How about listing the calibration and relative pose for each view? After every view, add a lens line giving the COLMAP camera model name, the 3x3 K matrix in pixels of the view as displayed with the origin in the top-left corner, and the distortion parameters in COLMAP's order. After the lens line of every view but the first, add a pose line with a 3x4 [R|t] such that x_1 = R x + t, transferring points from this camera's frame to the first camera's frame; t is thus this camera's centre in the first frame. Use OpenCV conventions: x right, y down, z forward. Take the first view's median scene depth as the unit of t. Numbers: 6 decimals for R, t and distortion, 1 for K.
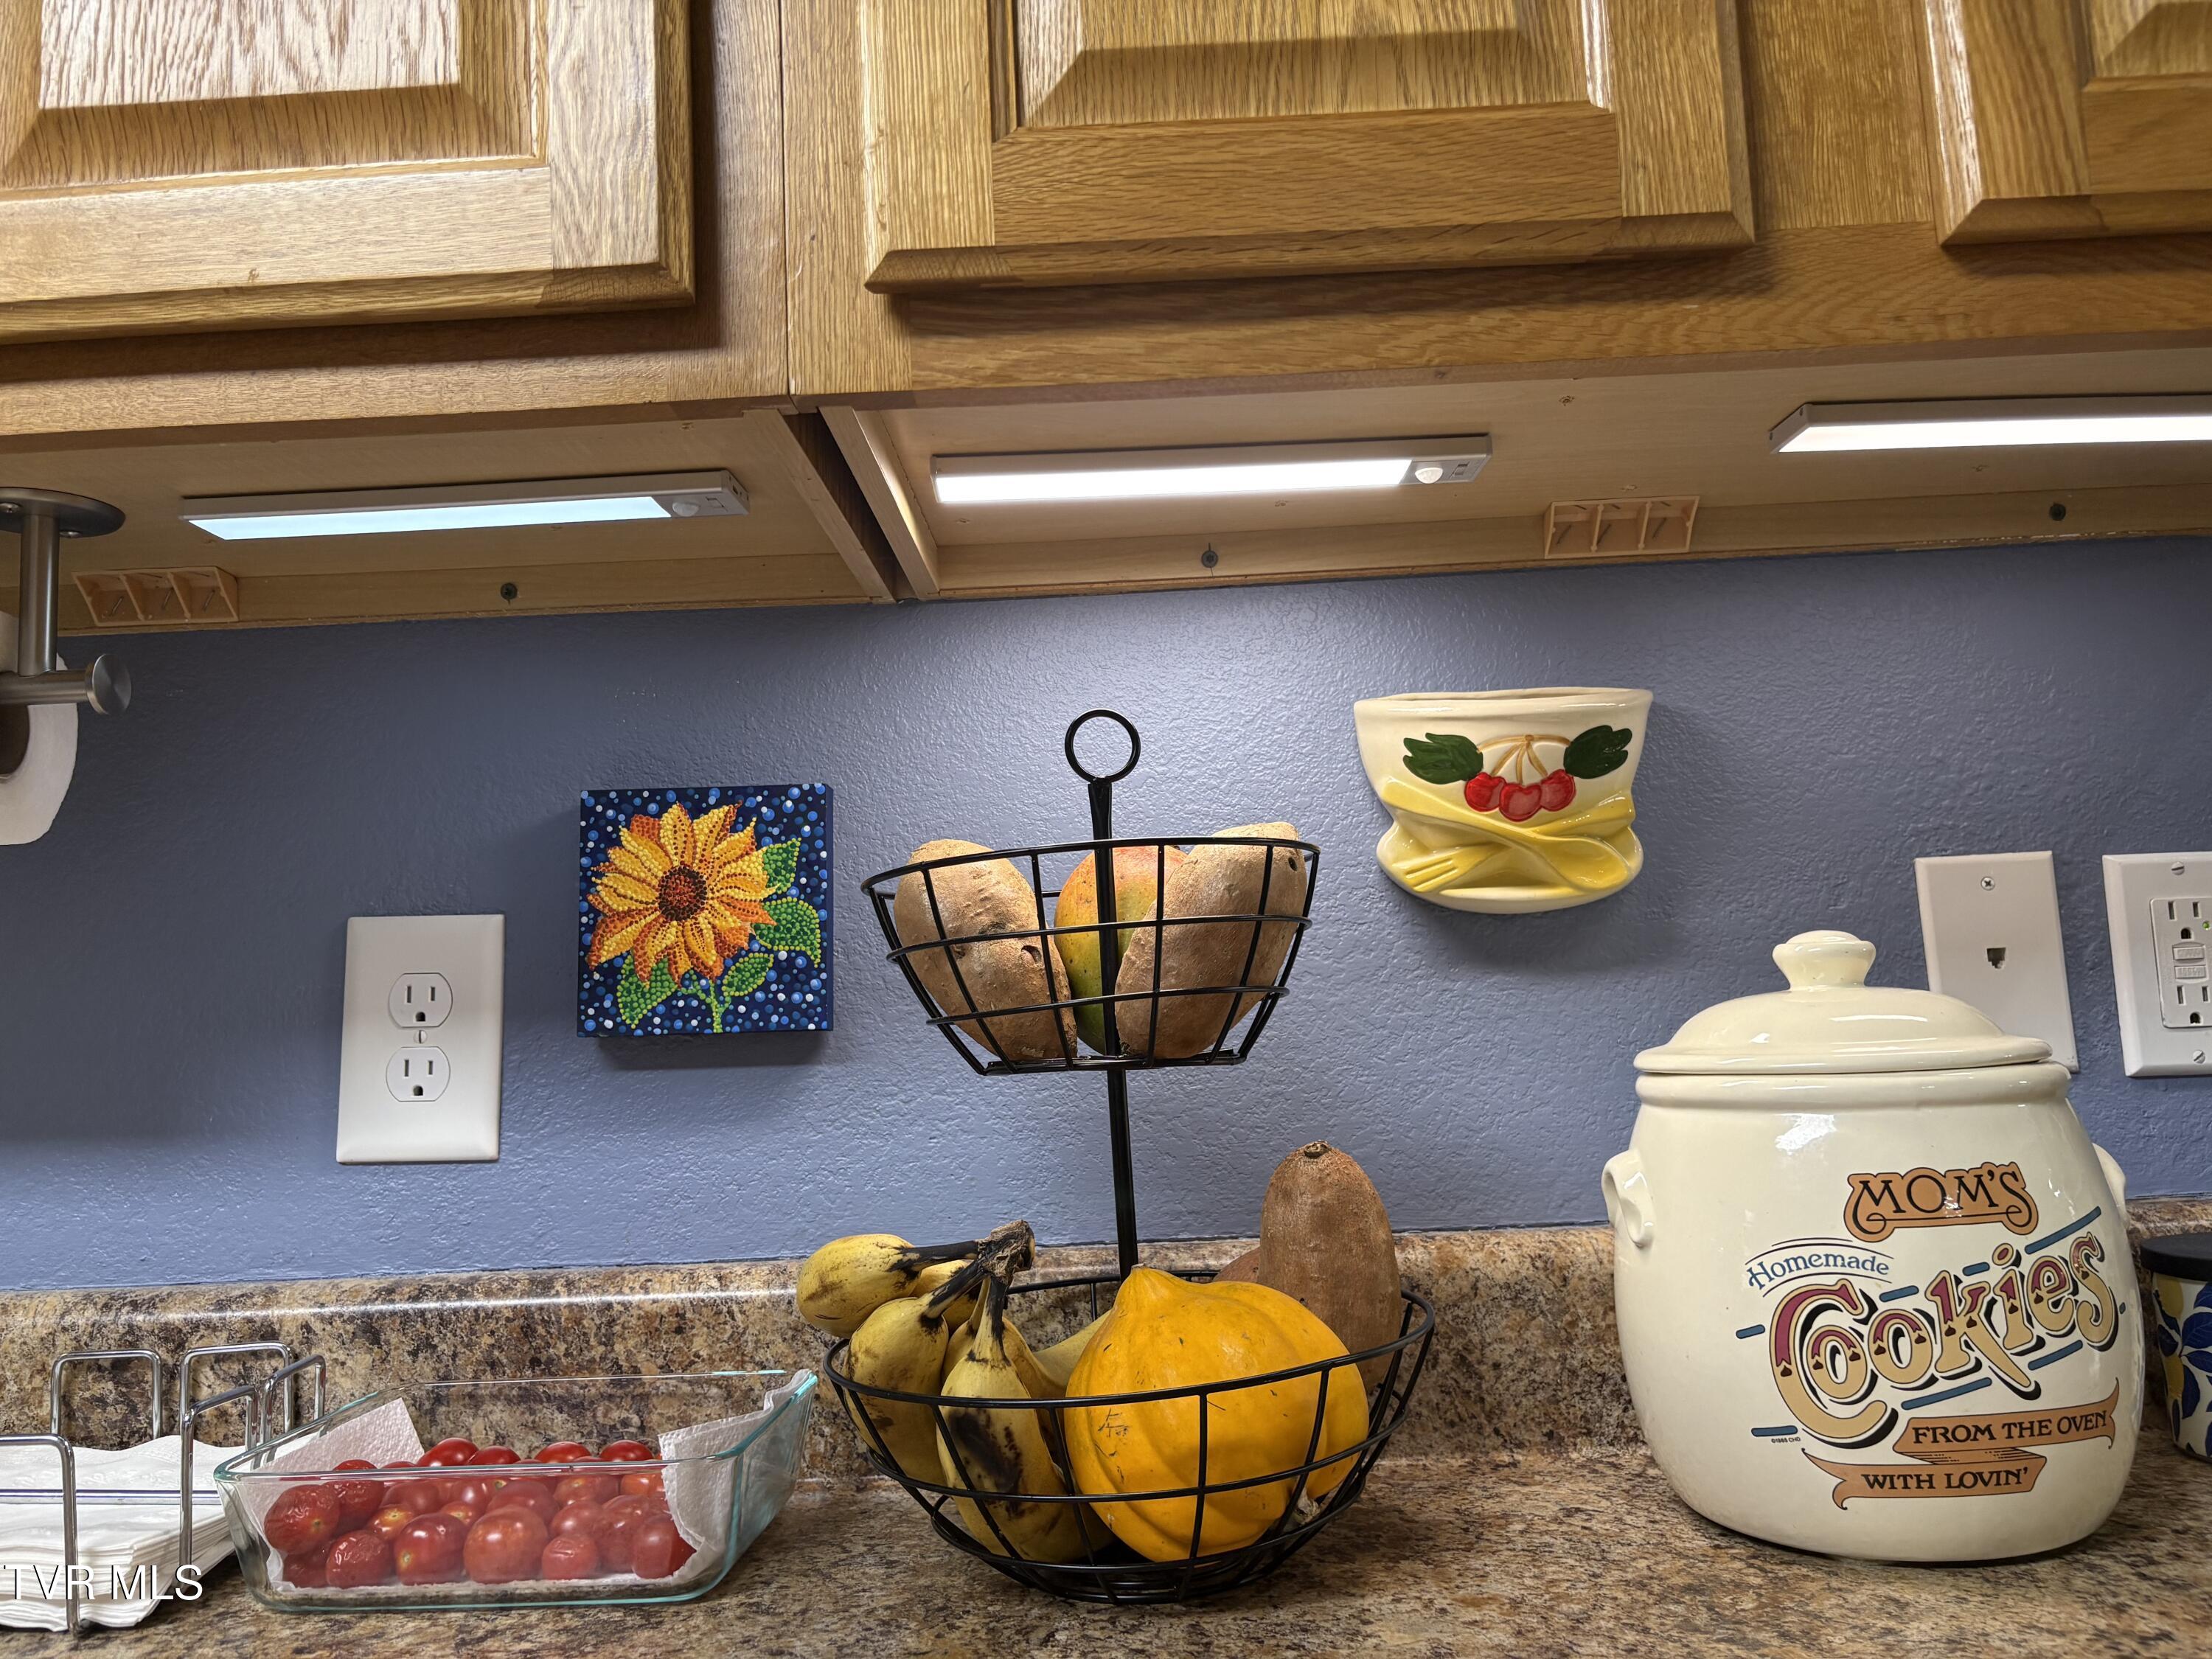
lens RADIAL K [[1664.3, 0, 1092.1], [0, 1664.3, 824.3], [0, 0, 1]] dist [0.056243, -0.063068]
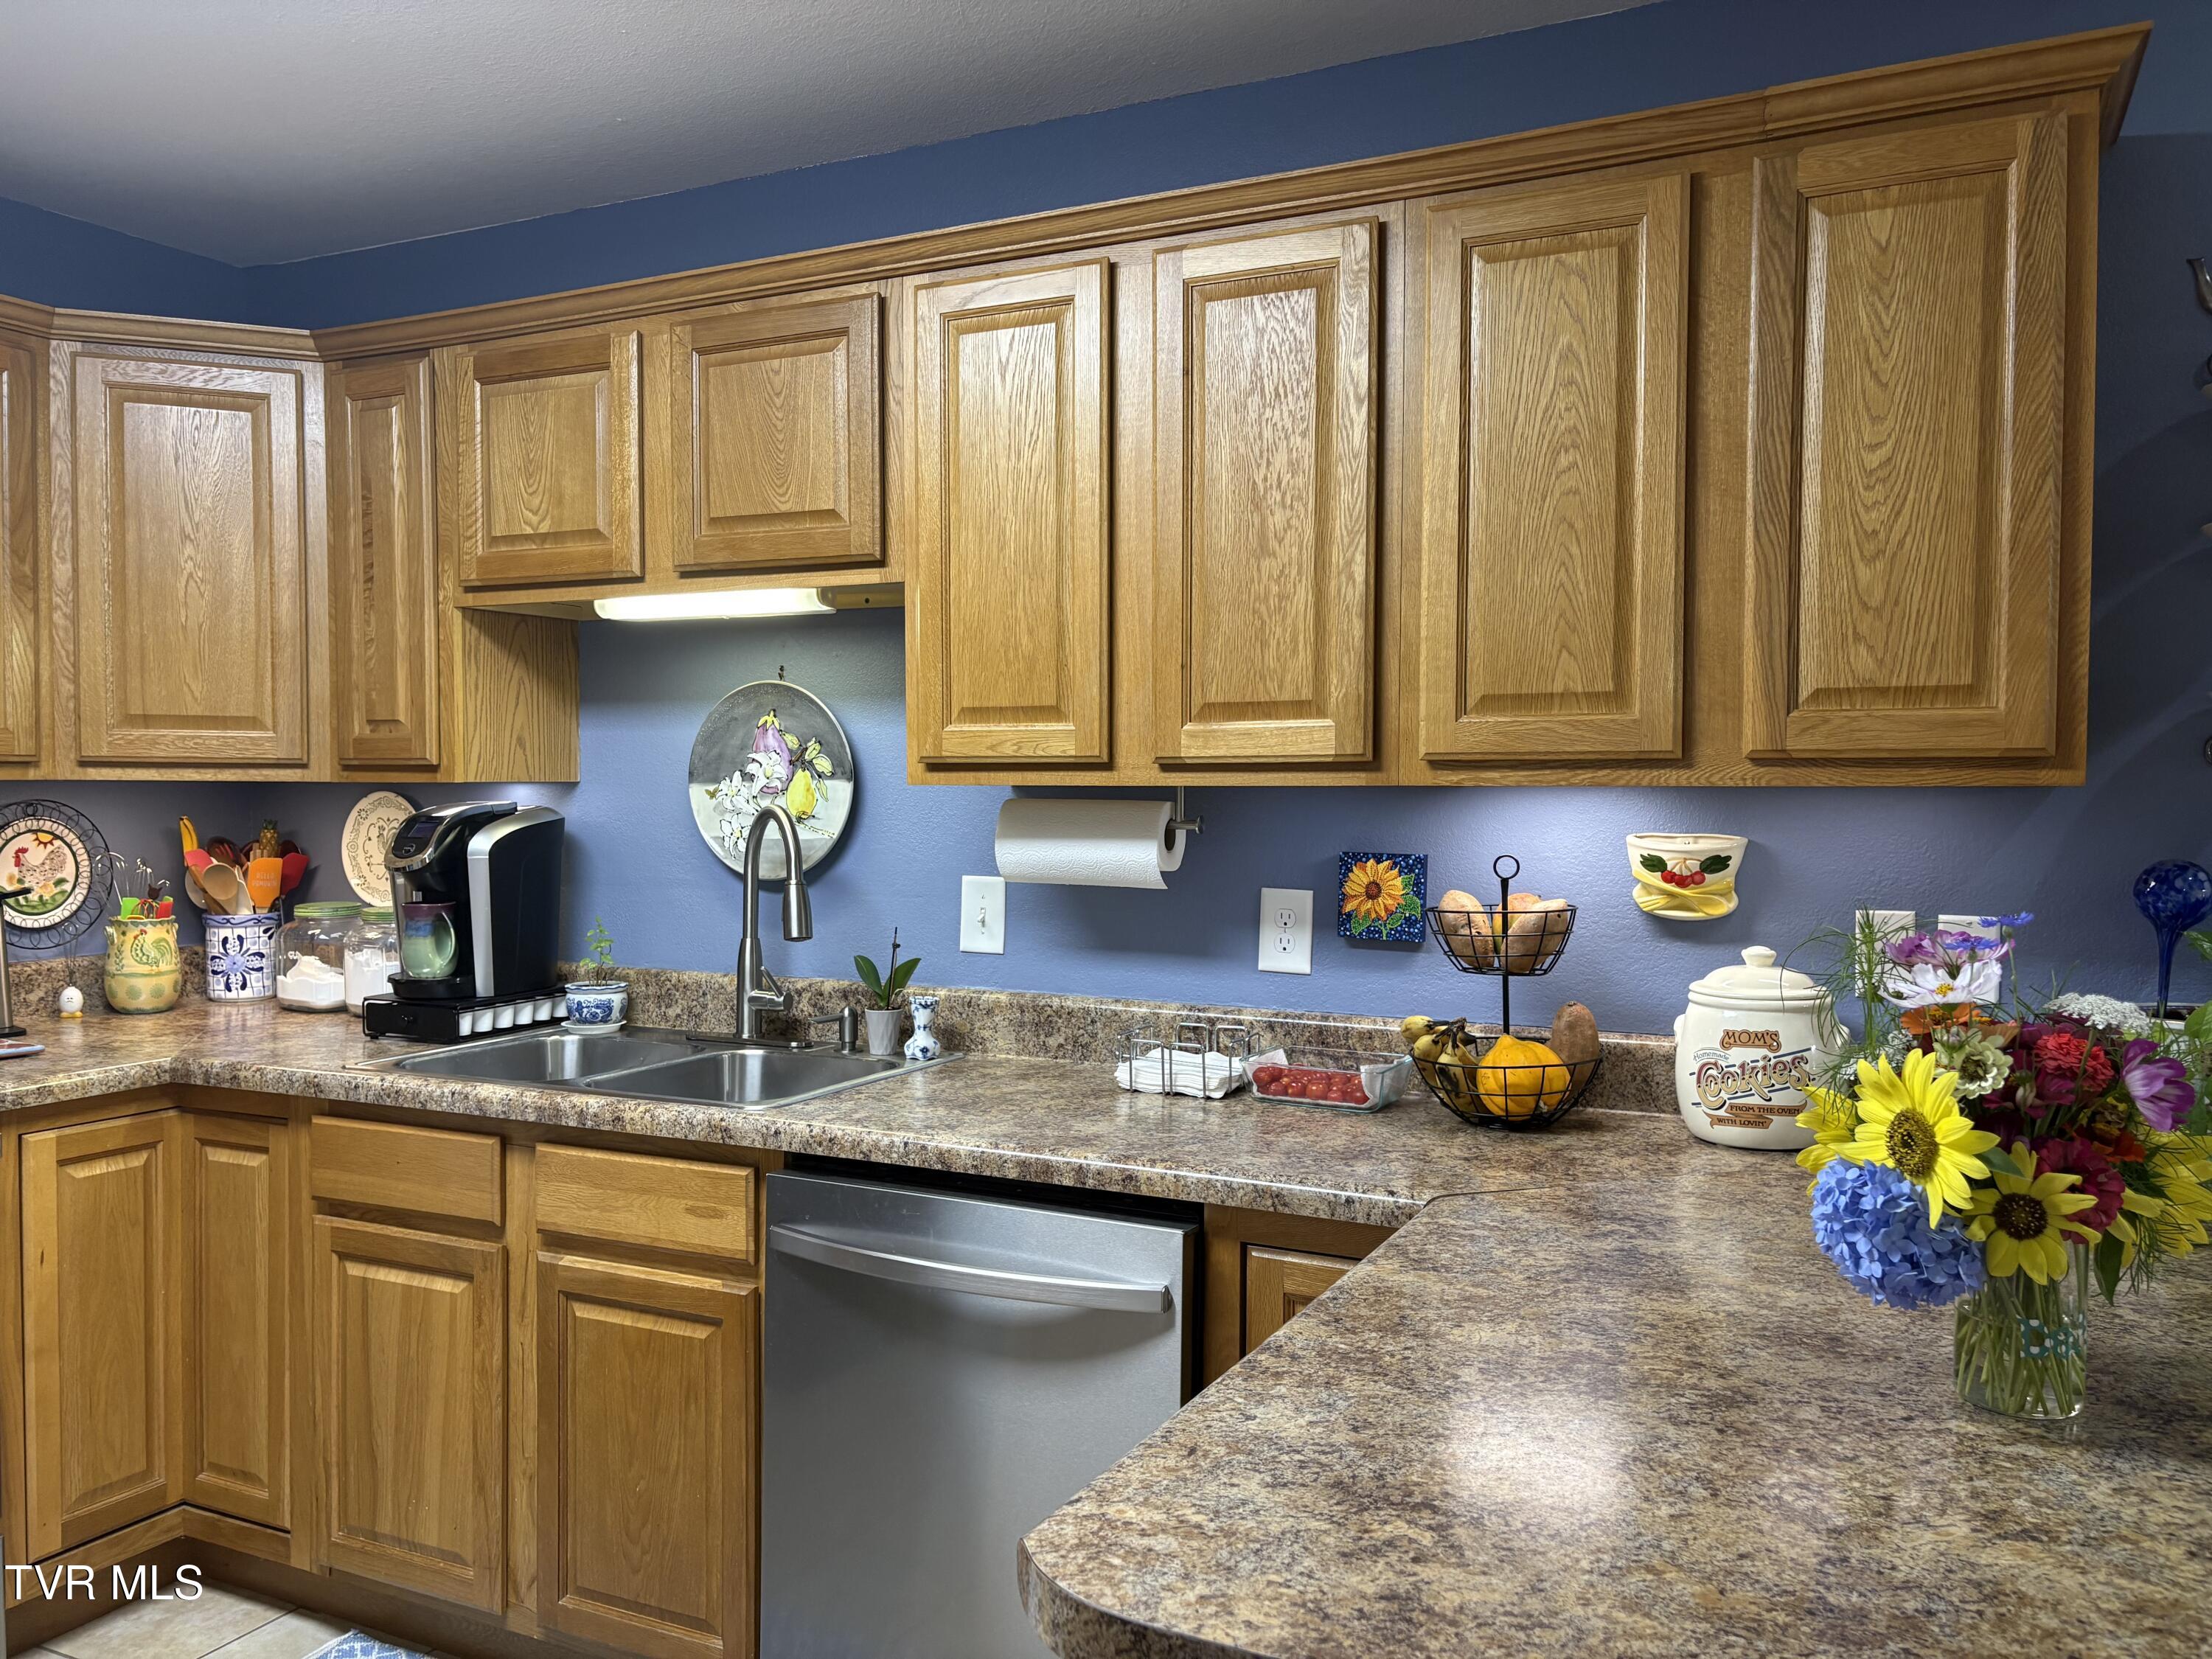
lens RADIAL K [[1664.3, 0, 1104.3], [0, 1664.3, 840.5], [0, 0, 1]] dist [0.056243, -0.063068]
pose [[0.908598, 0.059098, -0.413469, 0.534576], [0.007672, 0.987411, 0.157991, -0.521484], [0.417601, -0.146722, 0.896706, -1.819261]]
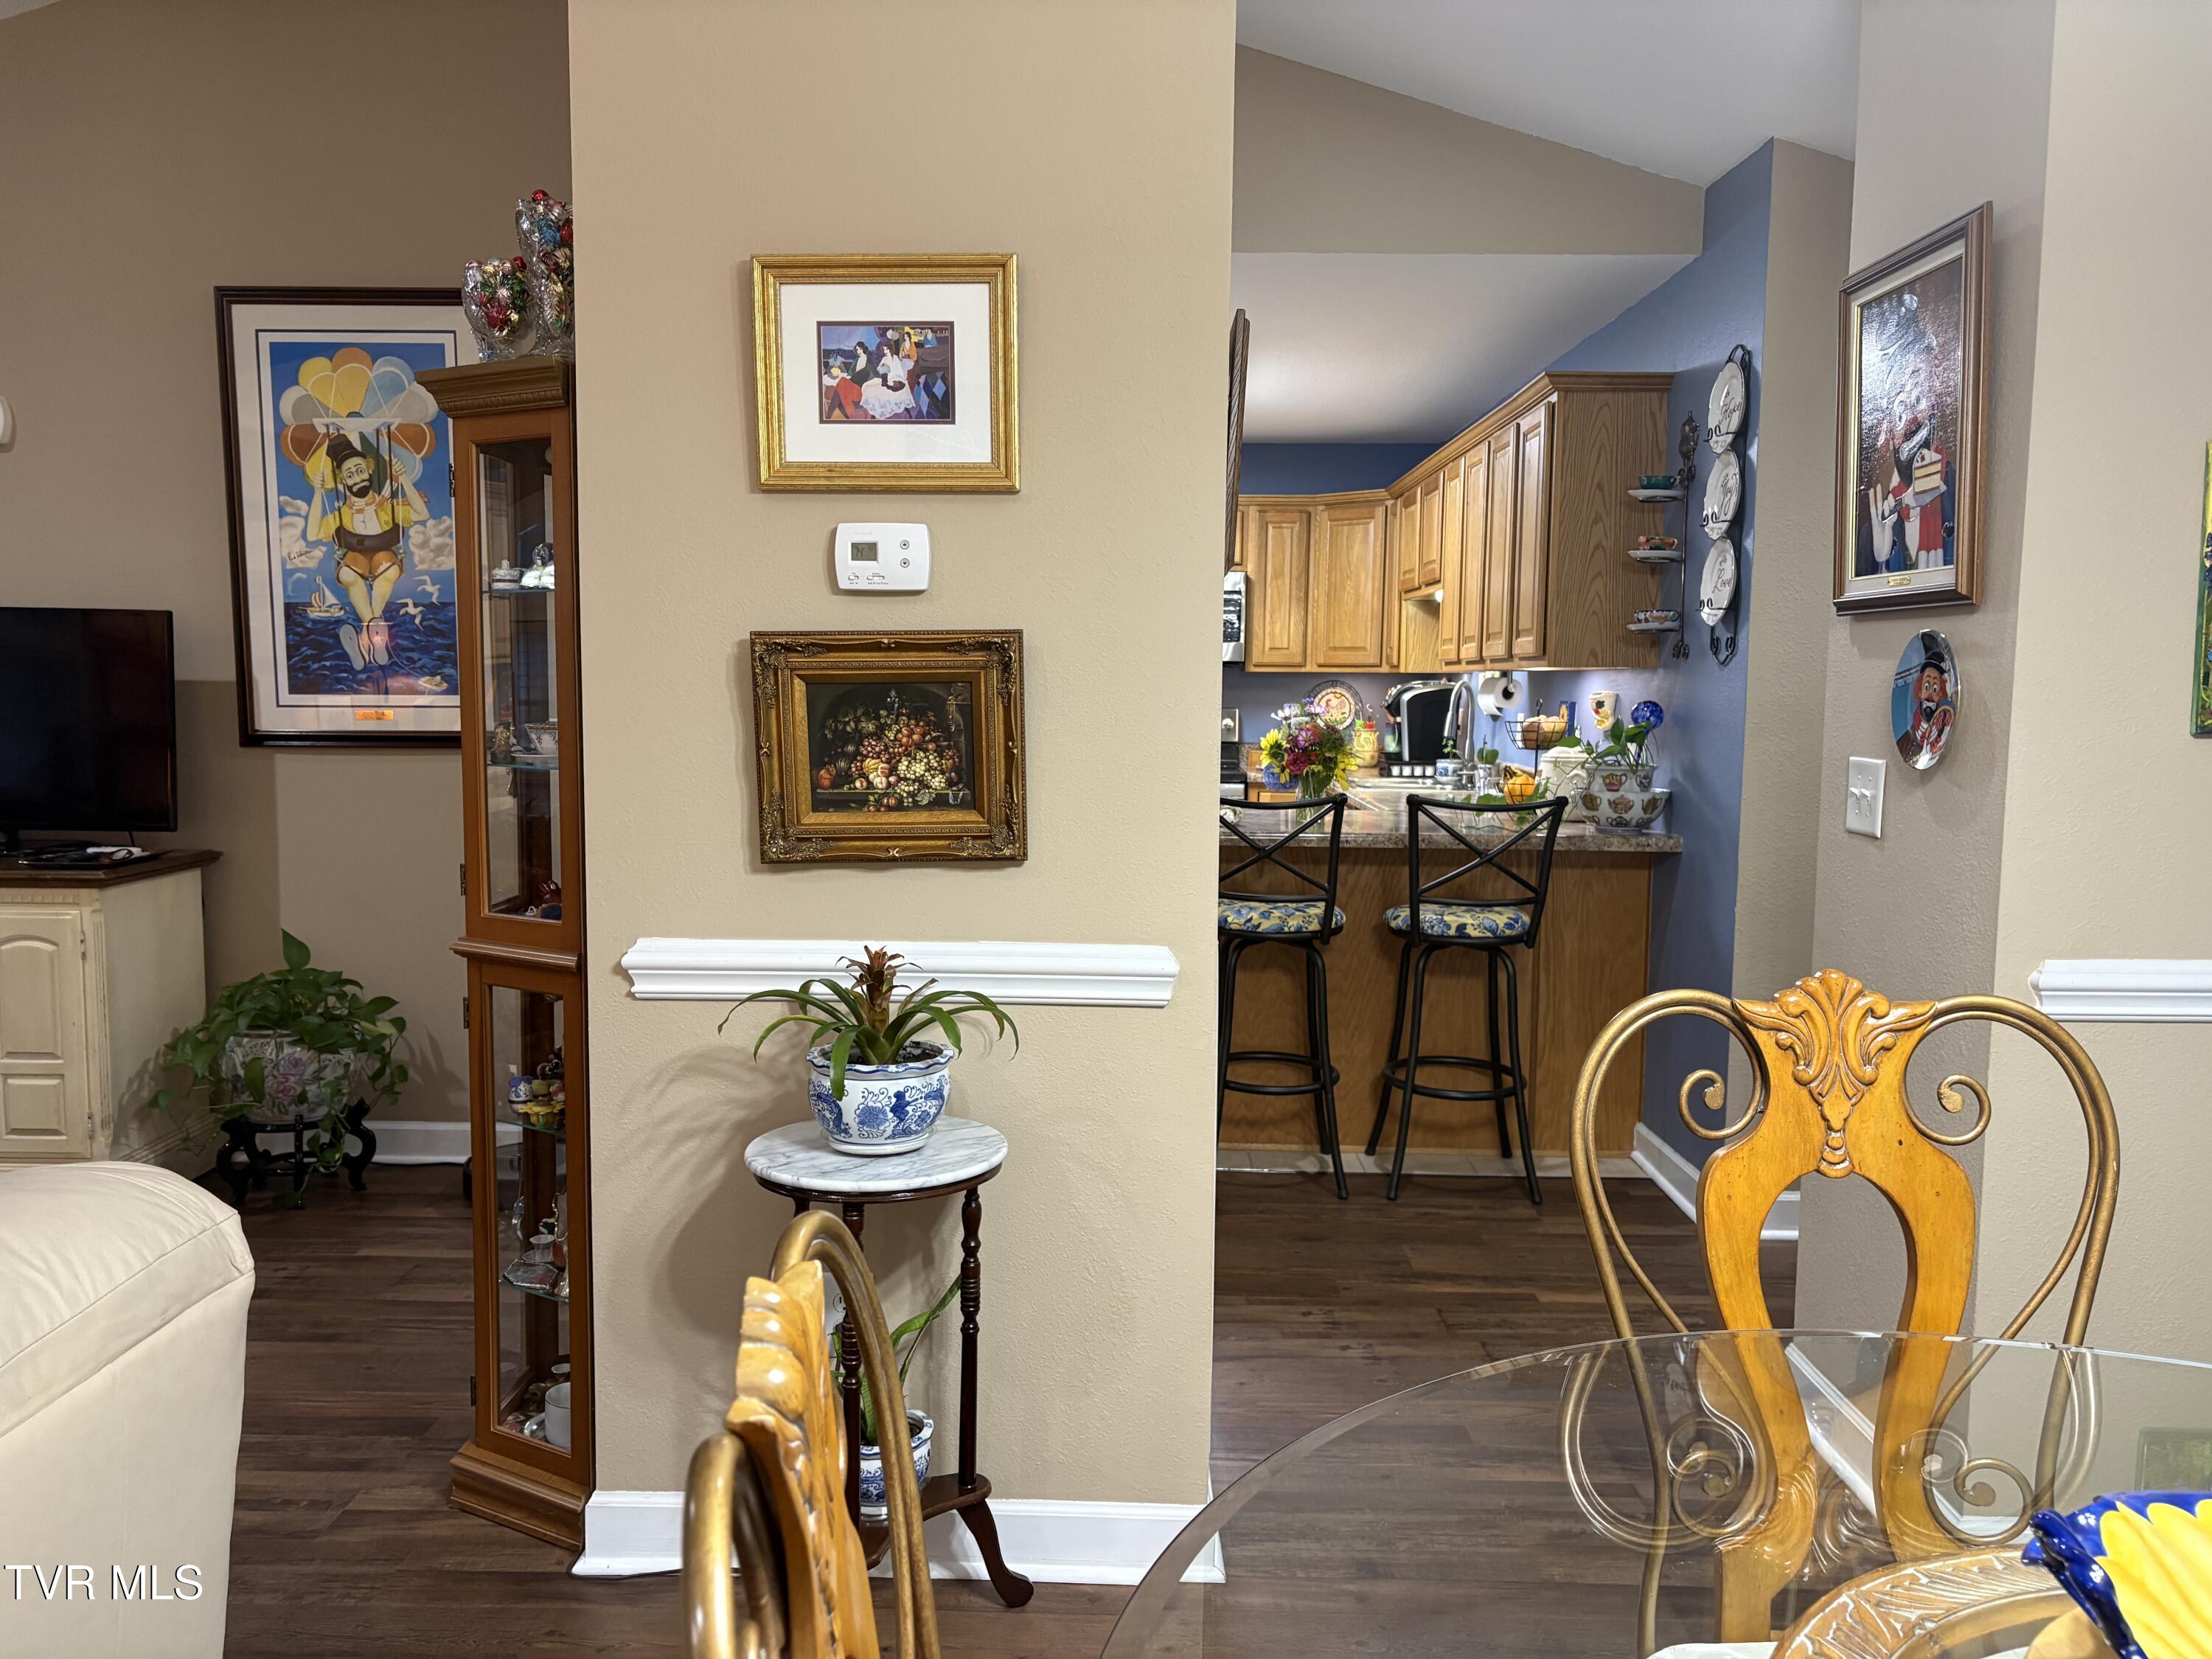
lens RADIAL K [[1664.3, 0, 1098.2], [0, 1664.3, 830.0], [0, 0, 1]] dist [0.056243, -0.063068]
pose [[0.007725, 0.131504, -0.991286, 6.411664], [0.102566, 0.985983, 0.131600, -0.584904], [0.994696, -0.102688, -0.005872, -0.793383]]
